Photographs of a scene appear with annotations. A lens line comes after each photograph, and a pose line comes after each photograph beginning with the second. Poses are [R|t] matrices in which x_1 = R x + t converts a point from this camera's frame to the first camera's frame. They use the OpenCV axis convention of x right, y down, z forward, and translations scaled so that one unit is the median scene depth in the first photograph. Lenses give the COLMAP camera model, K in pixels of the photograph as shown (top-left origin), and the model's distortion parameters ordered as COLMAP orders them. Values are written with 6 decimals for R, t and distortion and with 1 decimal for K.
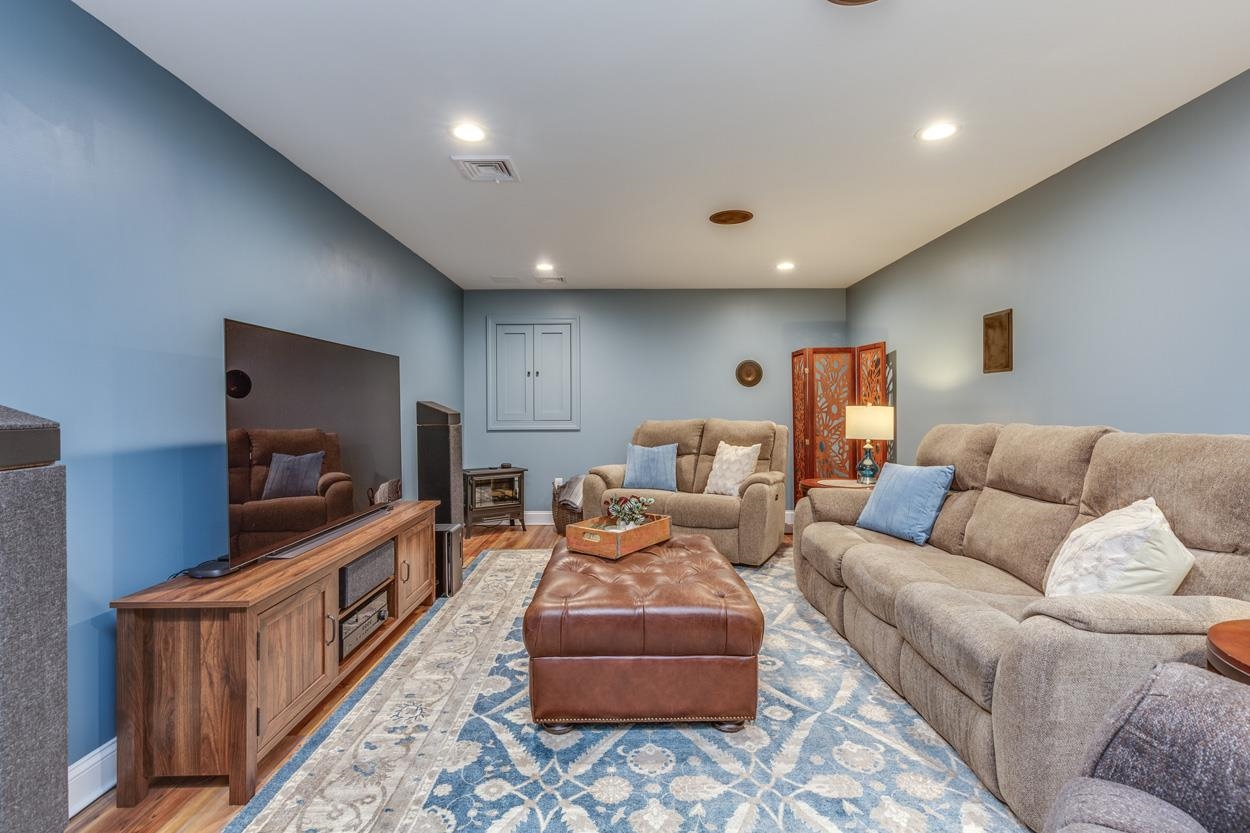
lens RADIAL K [[570.4, 0, 627.1], [0, 570.4, 409.5], [0, 0, 1]] dist [-0.000001, 0.000096]
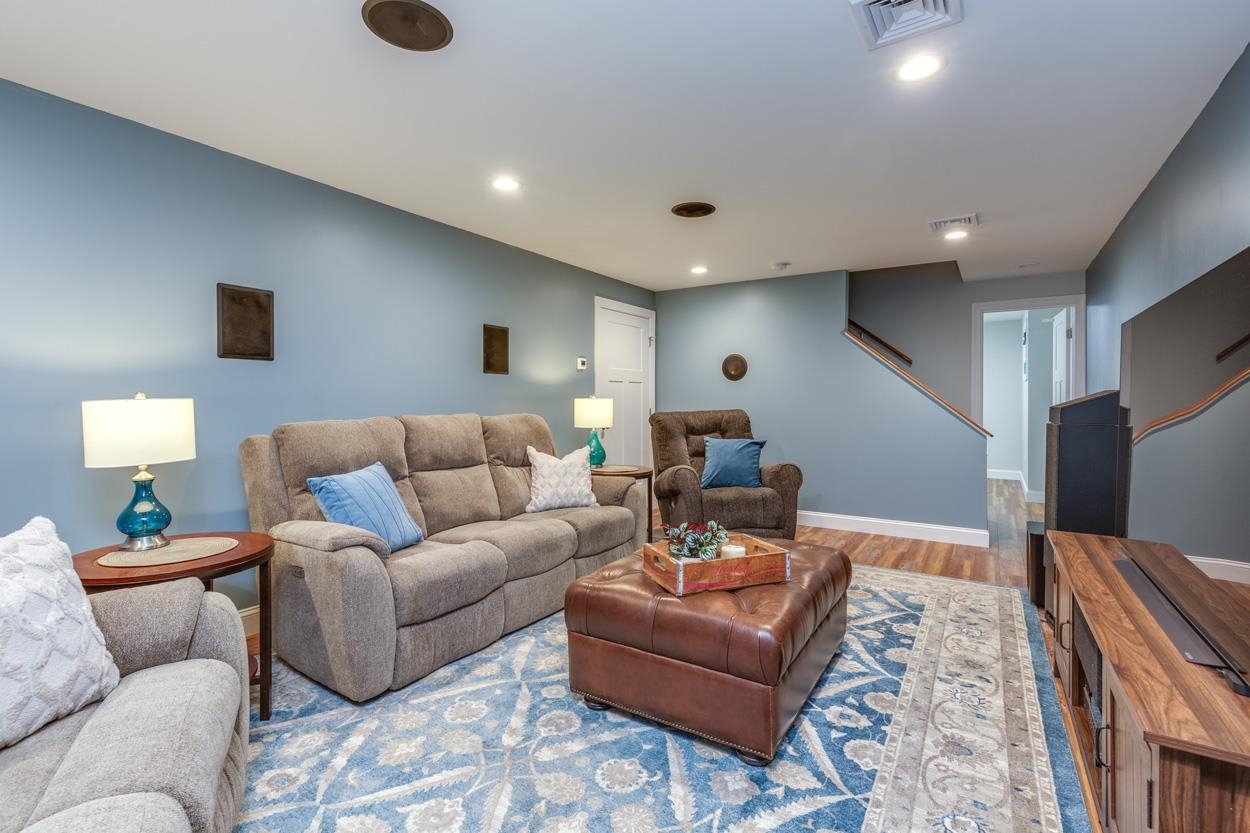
lens RADIAL K [[570.4, 0, 627.8], [0, 570.4, 411.5], [0, 0, 1]] dist [-0.000001, 0.000096]
pose [[-0.839319, -0.009038, 0.543563, -0.356631], [0.003188, 0.999763, 0.021547, -0.007341], [-0.543629, 0.019818, -0.839092, 1.845969]]
